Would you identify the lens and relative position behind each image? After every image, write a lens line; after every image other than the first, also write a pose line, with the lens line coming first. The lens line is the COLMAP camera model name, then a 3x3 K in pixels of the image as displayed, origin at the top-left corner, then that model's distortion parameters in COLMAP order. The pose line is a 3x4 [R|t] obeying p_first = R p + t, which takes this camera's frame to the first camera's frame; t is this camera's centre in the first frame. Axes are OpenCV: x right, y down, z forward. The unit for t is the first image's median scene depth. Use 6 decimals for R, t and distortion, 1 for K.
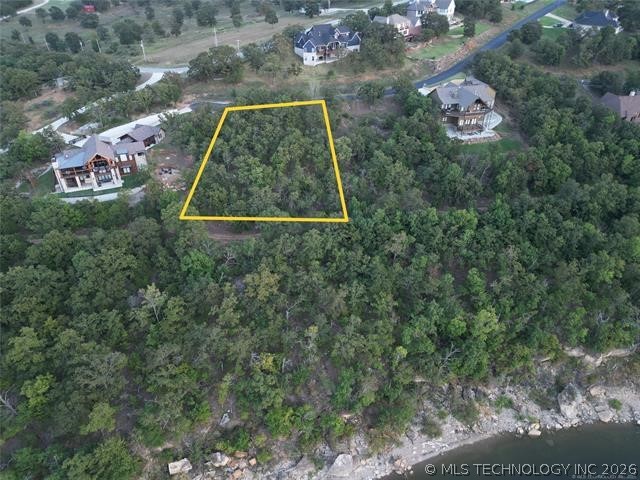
lens RADIAL K [[447.4, 0, 317.7], [0, 447.4, 239.1], [0, 0, 1]] dist [0.079416, -0.077735]
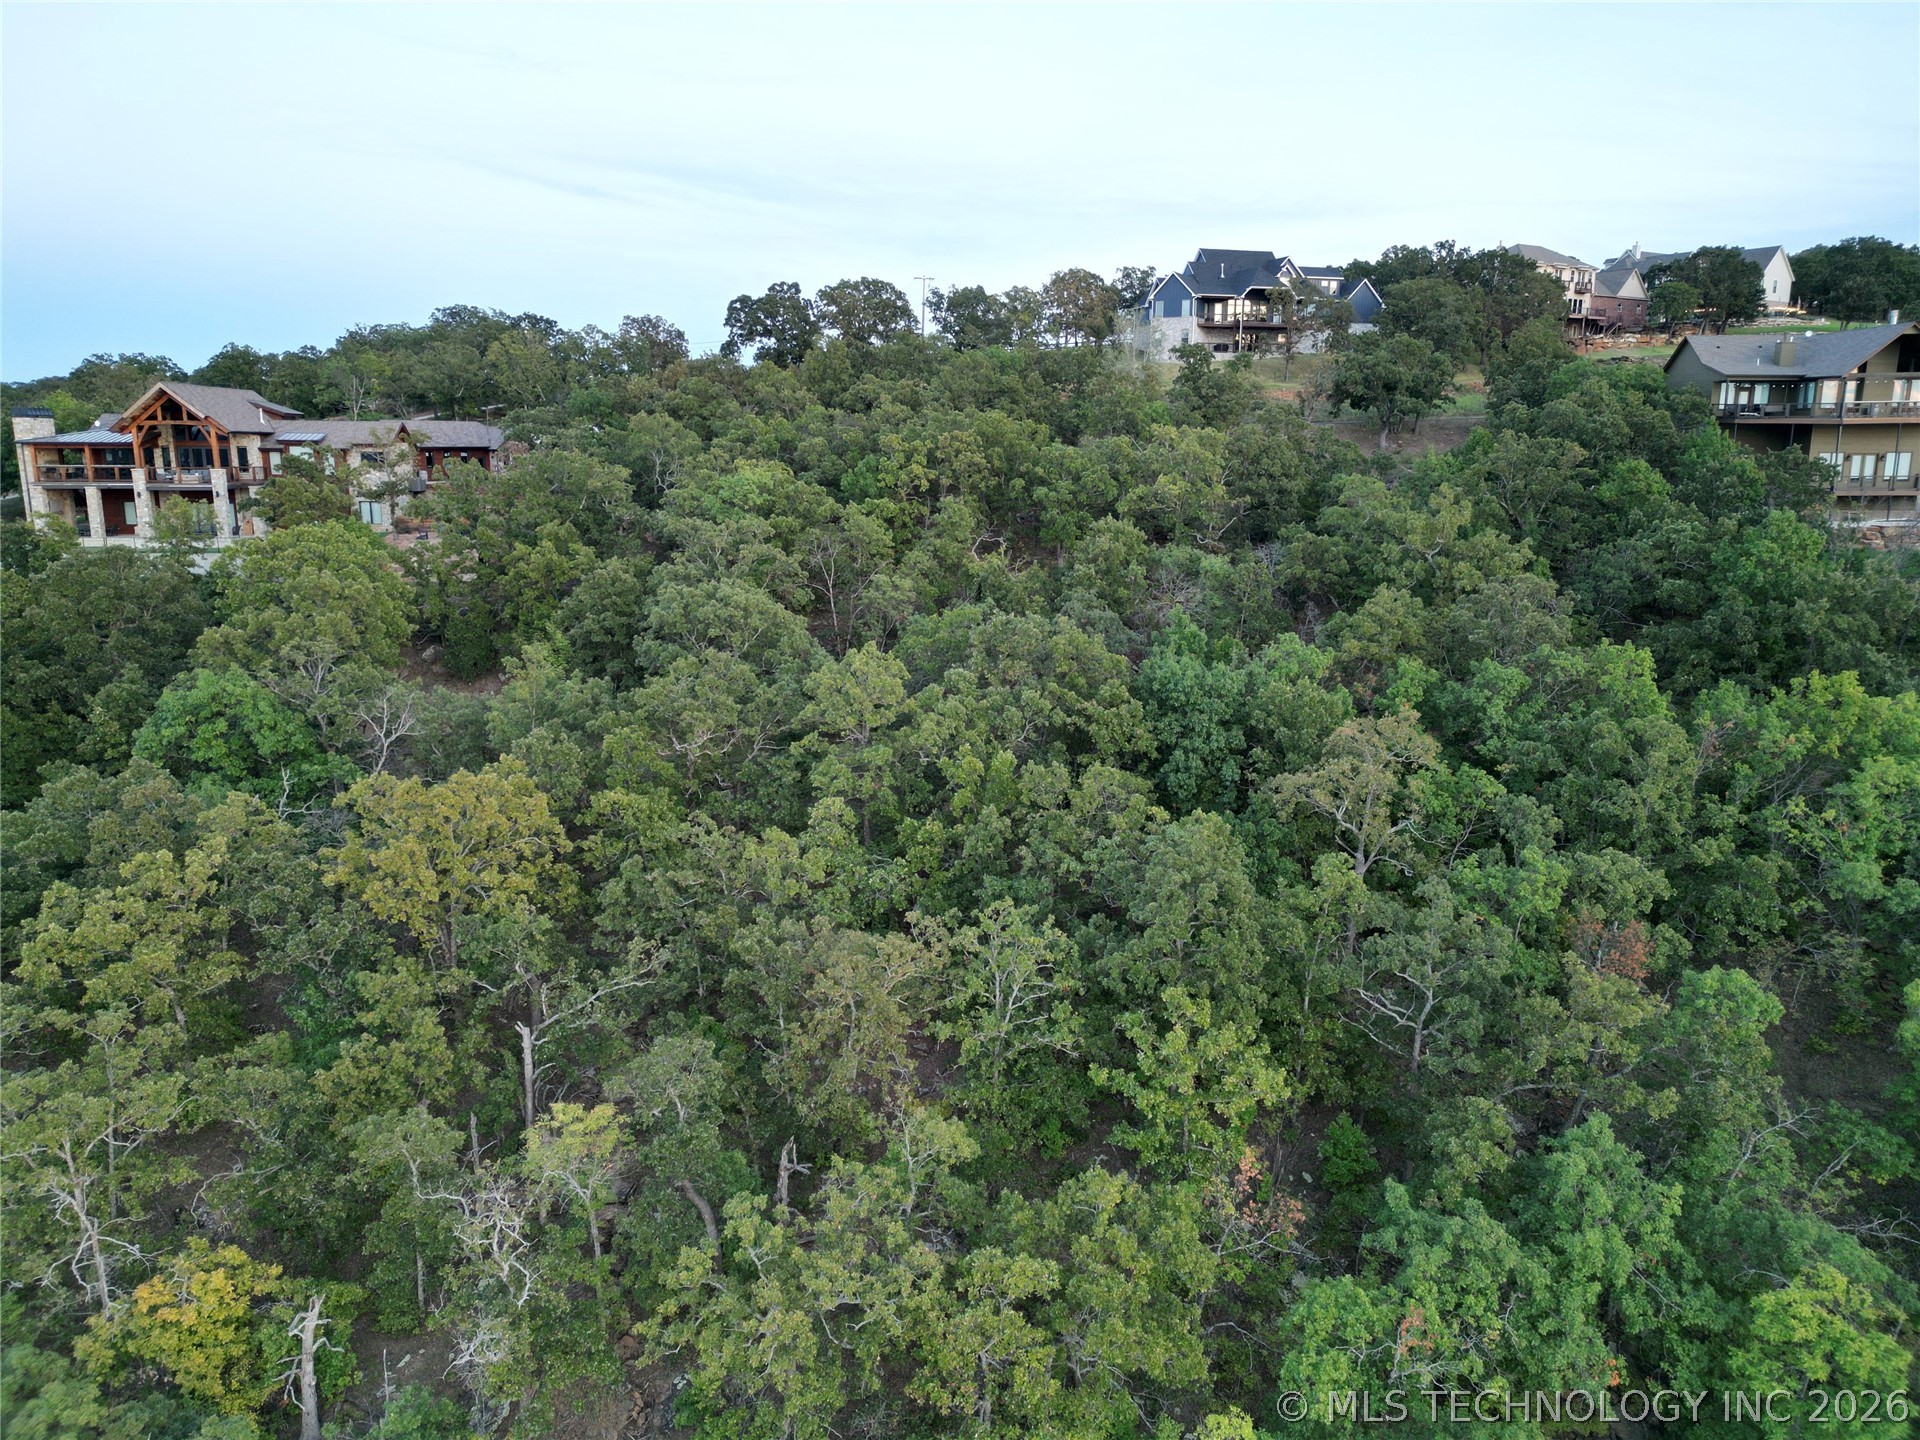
lens RADIAL K [[1342.2, 0, 953.2], [0, 1342.2, 717.2], [0, 0, 1]] dist [0.079416, -0.077735]
pose [[0.952538, 0.062814, -0.297870, 0.181291], [-0.169543, 0.922146, -0.347709, 0.183151], [0.252838, 0.381708, 0.889029, 0.538615]]
